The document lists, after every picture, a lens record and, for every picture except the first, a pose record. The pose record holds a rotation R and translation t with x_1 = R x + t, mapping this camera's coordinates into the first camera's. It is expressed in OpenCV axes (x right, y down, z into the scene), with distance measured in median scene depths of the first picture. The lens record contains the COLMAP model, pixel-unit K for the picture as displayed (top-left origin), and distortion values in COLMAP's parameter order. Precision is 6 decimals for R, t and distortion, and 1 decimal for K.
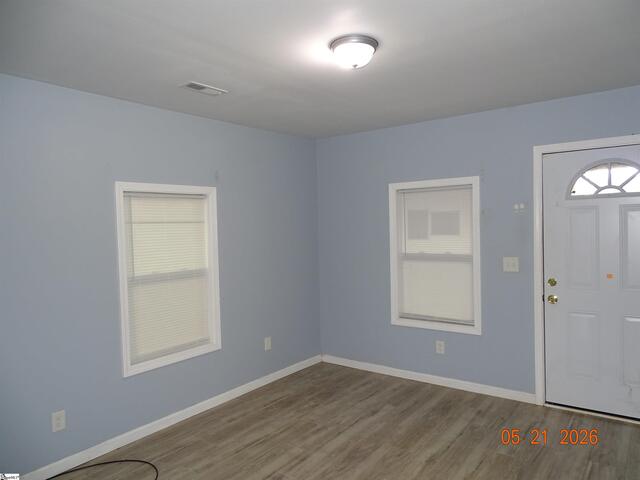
lens RADIAL K [[455.2, 0, 321.1], [0, 455.2, 241.1], [0, 0, 1]] dist [0.038542, -0.002611]
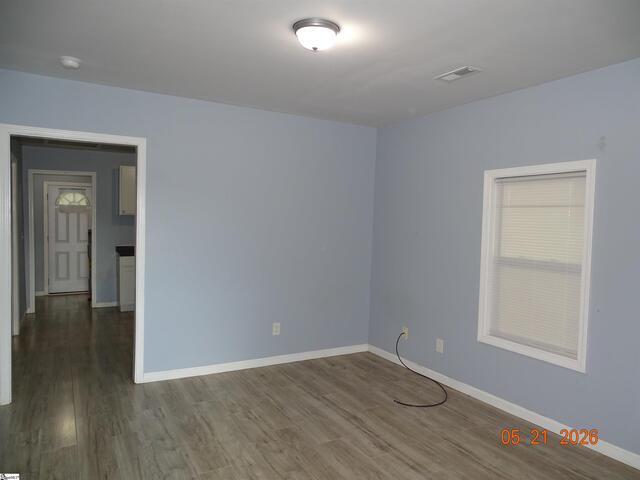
lens RADIAL K [[455.2, 0, 323.6], [0, 455.2, 242.8], [0, 0, 1]] dist [0.038542, -0.002611]
pose [[-0.364143, 0.069539, -0.928744, 0.736211], [-0.046112, 0.994640, 0.092552, -0.035673], [0.930201, 0.076528, -0.358984, 0.992384]]
